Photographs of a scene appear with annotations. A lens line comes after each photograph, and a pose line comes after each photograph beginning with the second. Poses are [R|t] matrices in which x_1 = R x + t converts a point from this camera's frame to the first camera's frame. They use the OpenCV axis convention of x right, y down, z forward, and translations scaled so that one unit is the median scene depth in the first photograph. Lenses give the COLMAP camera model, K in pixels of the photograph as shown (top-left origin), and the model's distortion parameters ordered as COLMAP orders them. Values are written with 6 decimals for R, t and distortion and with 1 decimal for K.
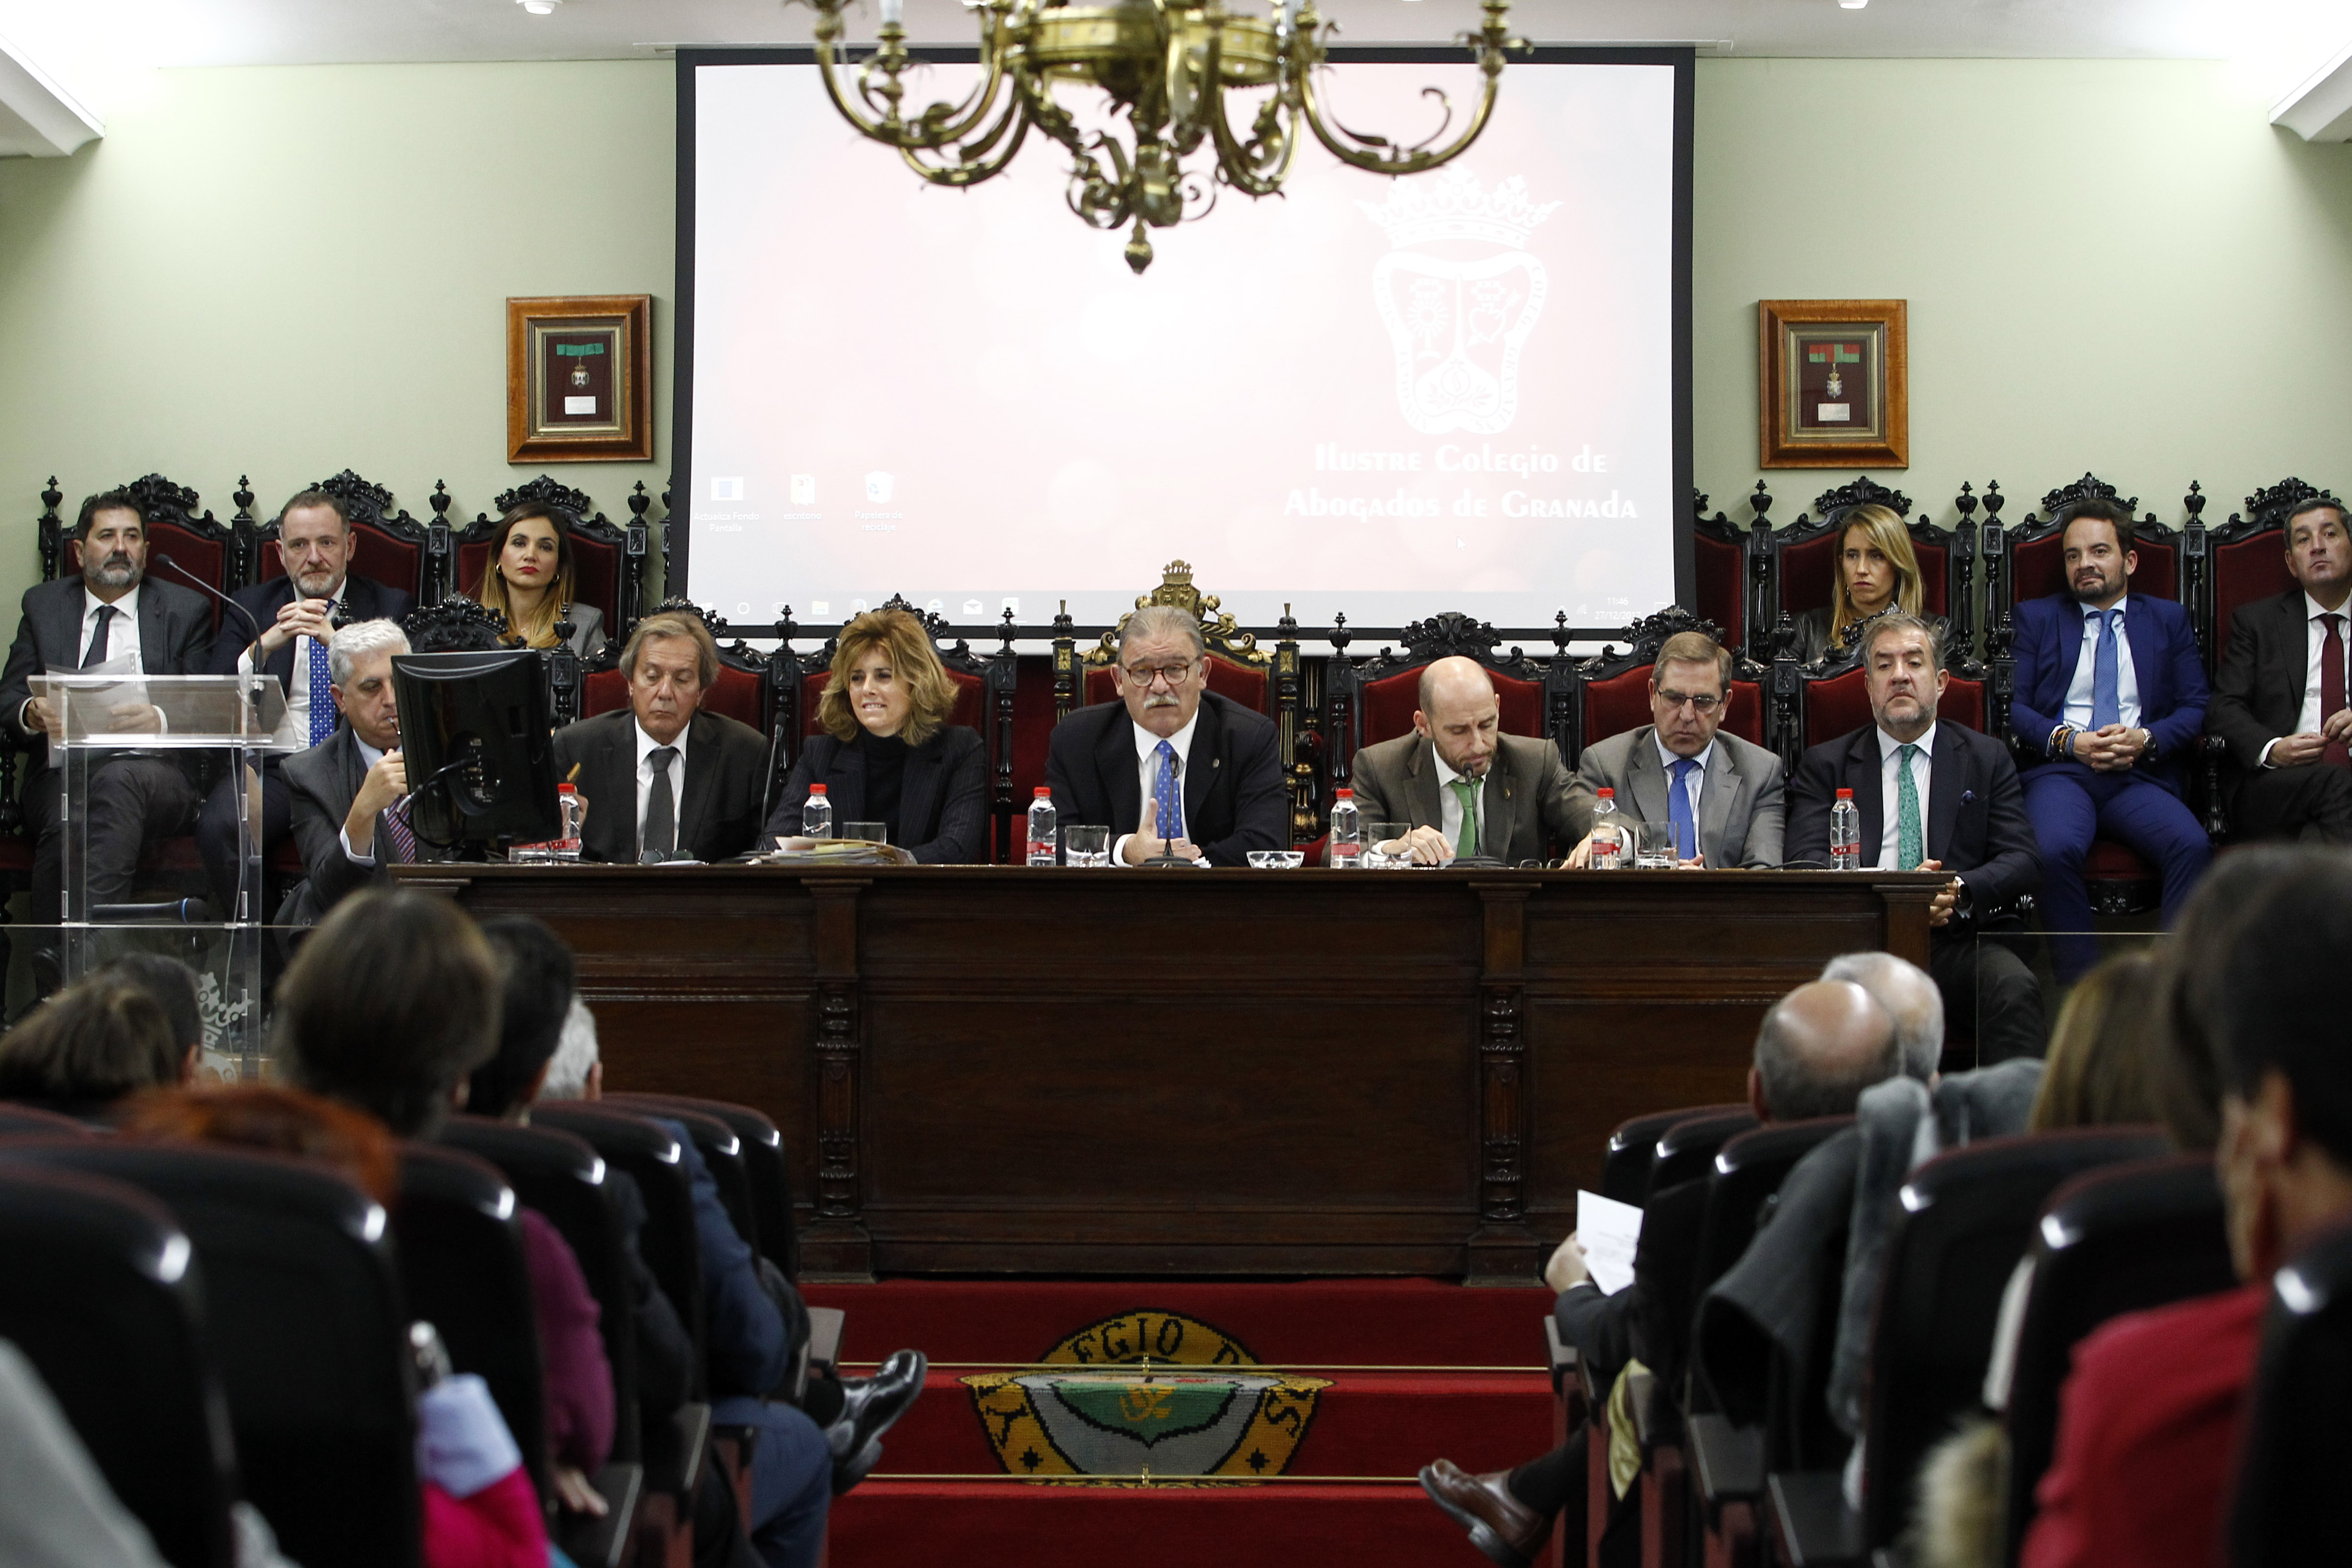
lens RADIAL K [[6176.4, 0, 1176.0], [0, 6176.4, 784.0], [0, 0, 1]] dist [-0.423451, 1.227231]
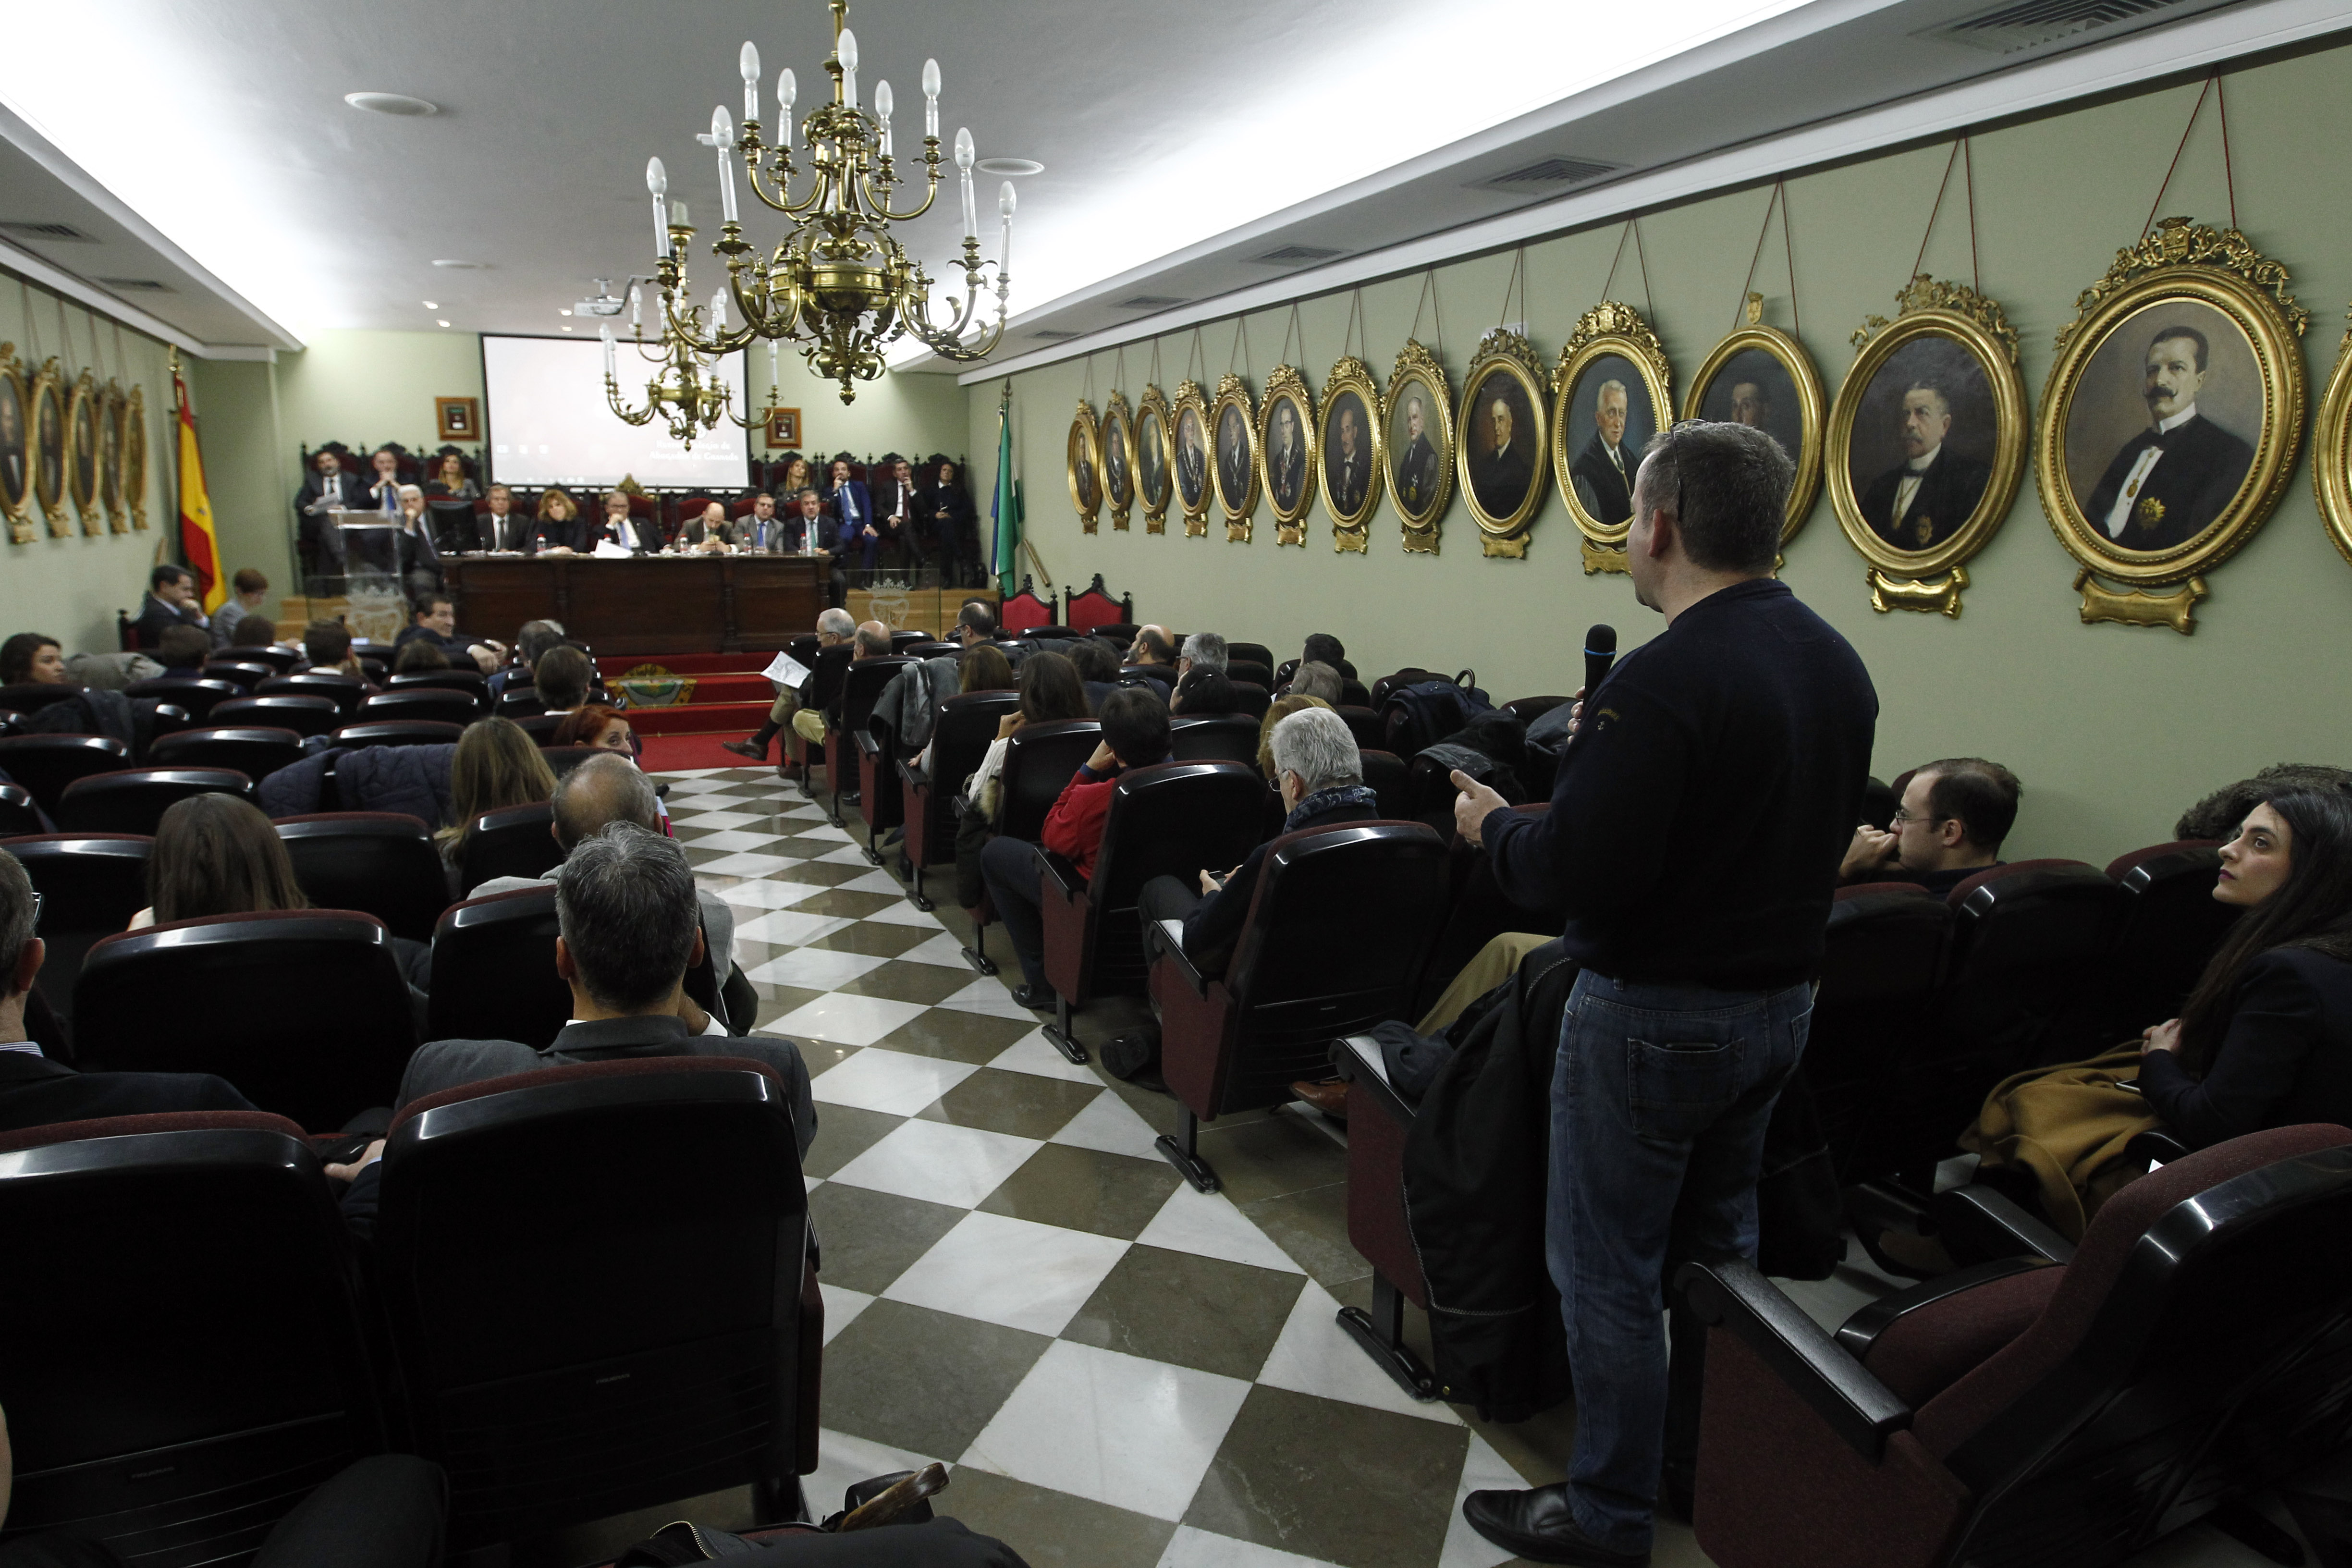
lens RADIAL K [[1366.6, 0, 1176.0], [0, 1366.6, 784.0], [0, 0, 1]] dist [-0.062341, 0.028871]
pose [[0.908341, -0.074128, 0.411609, -0.054986], [-0.020171, 0.975257, 0.220150, -0.039795], [-0.417744, -0.208274, 0.884371, 0.004168]]
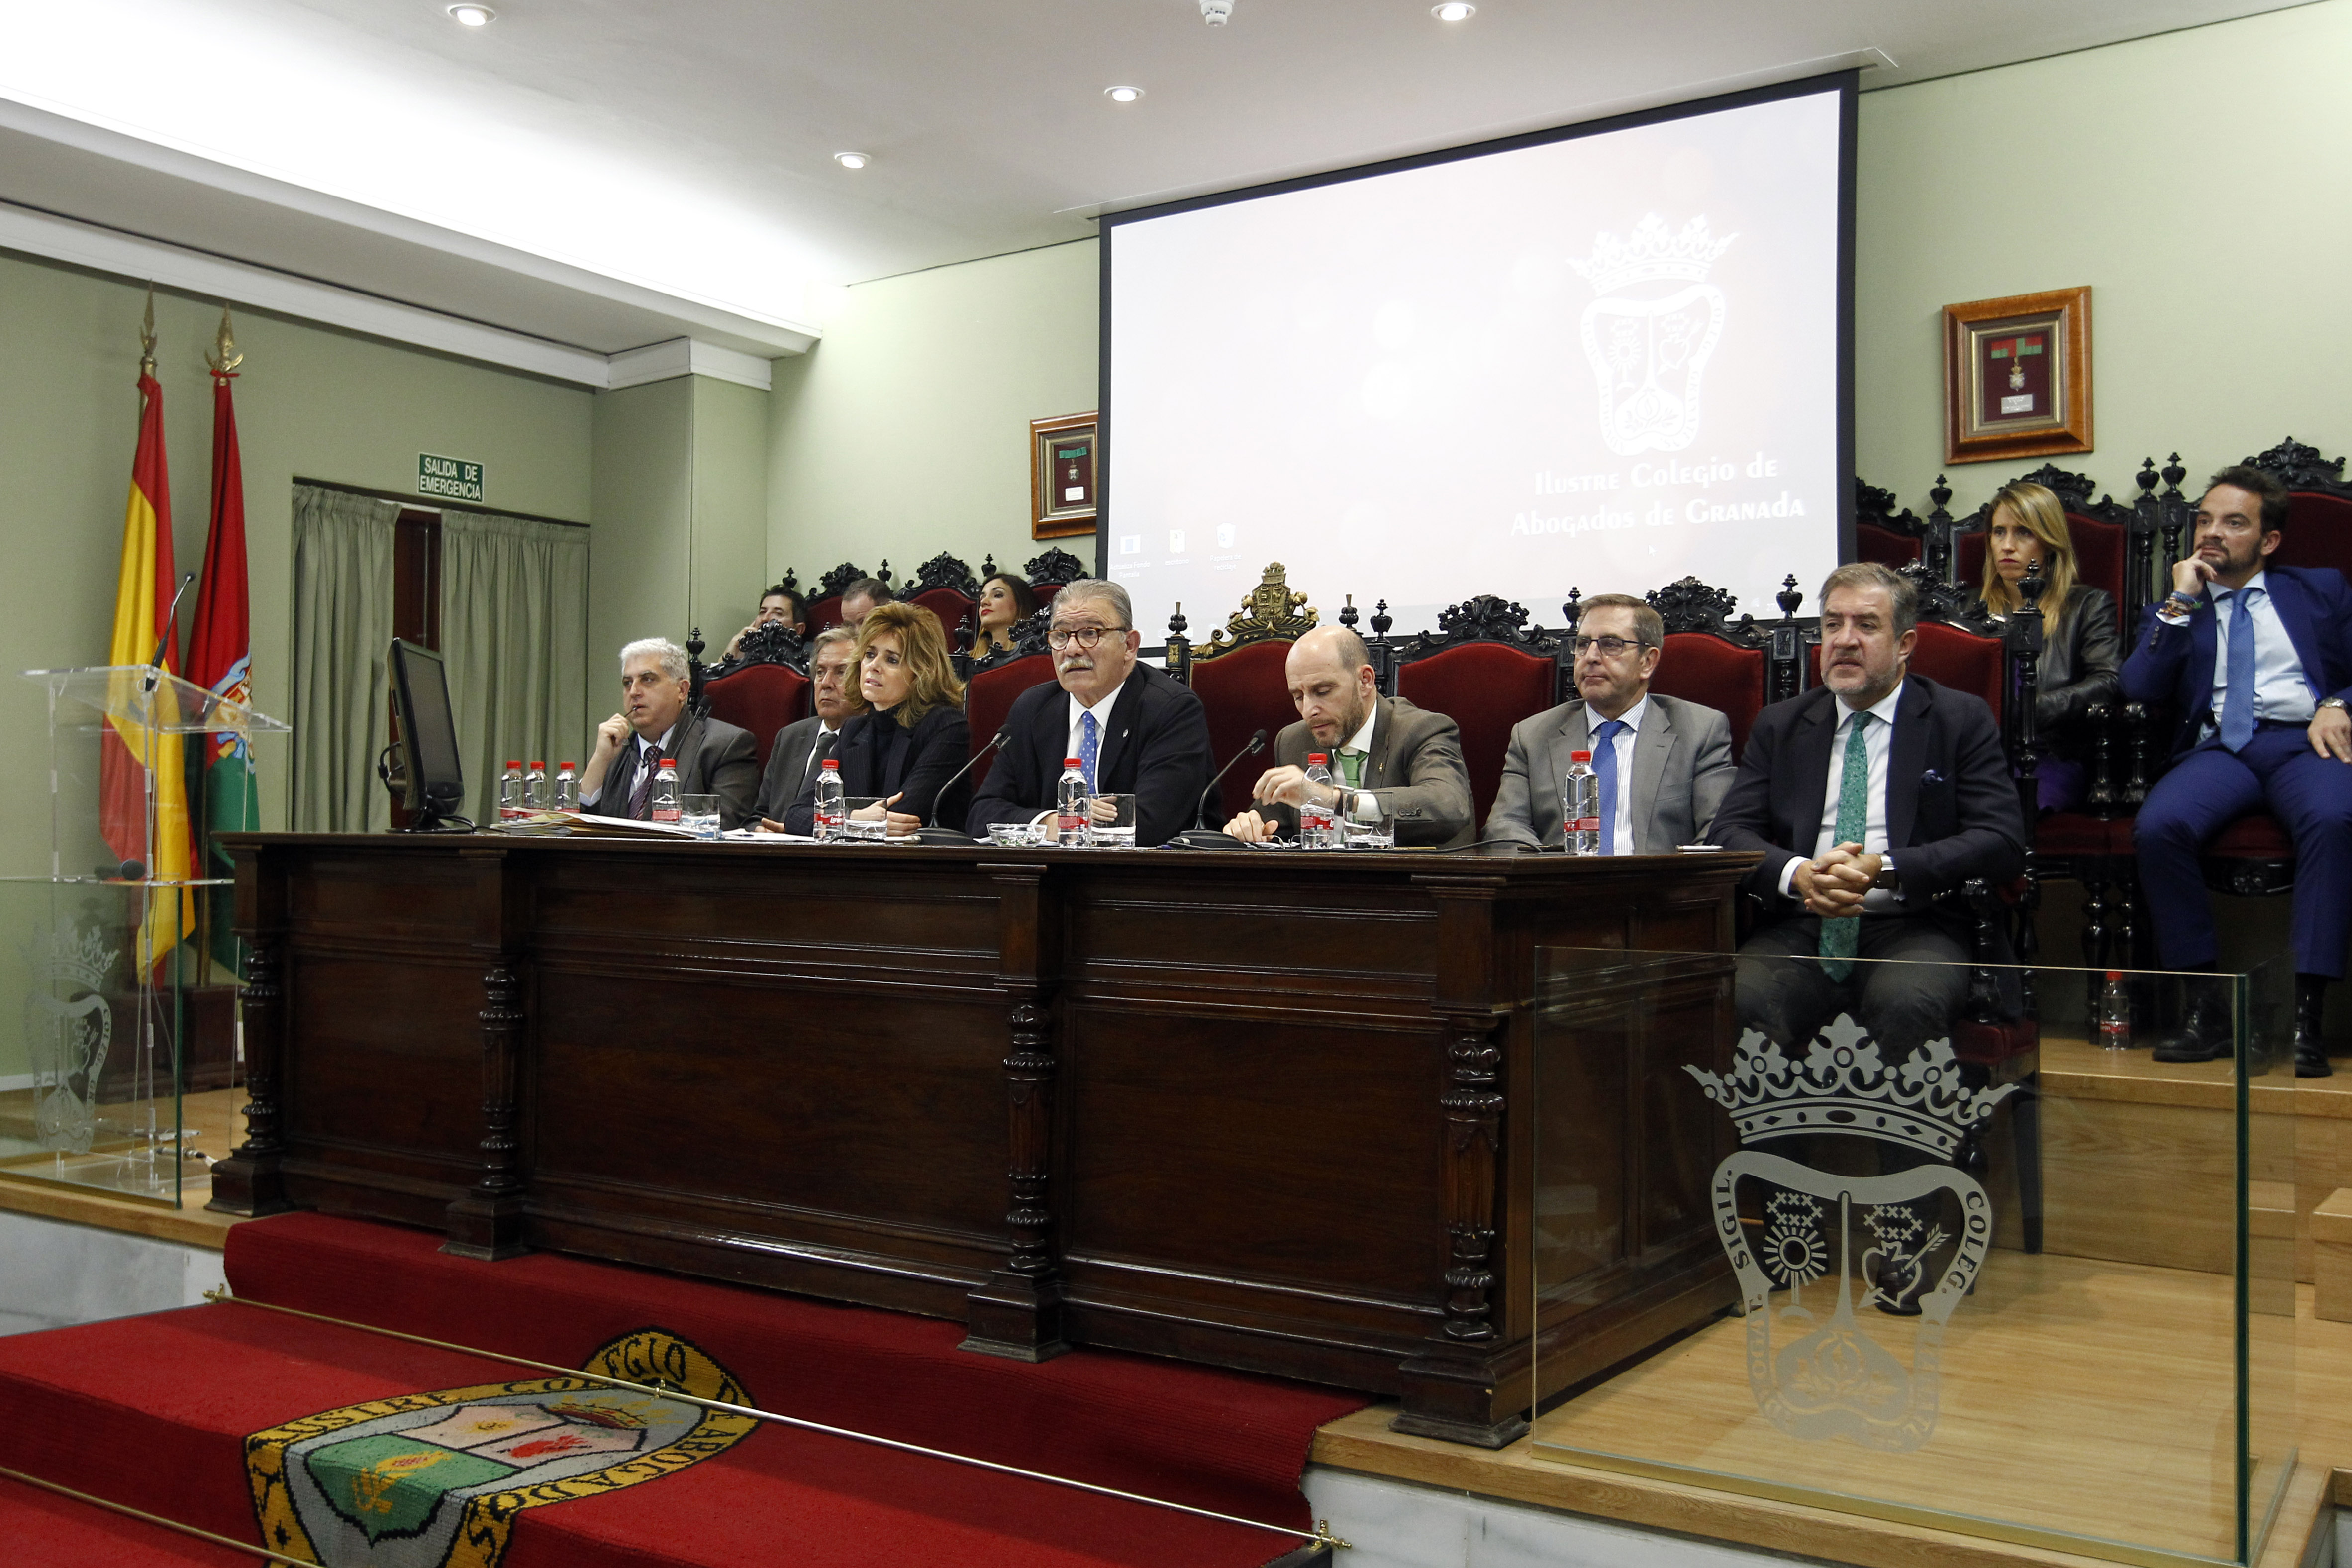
lens RADIAL K [[2159.2, 0, 1176.0], [0, 2159.2, 784.0], [0, 0, 1]] dist [-0.014991, 0.011294]
pose [[0.843478, -0.004610, -0.537143, 0.198611], [0.002864, 0.999988, -0.004086, 0.005678], [0.537155, 0.001909, 0.843481, 0.666082]]
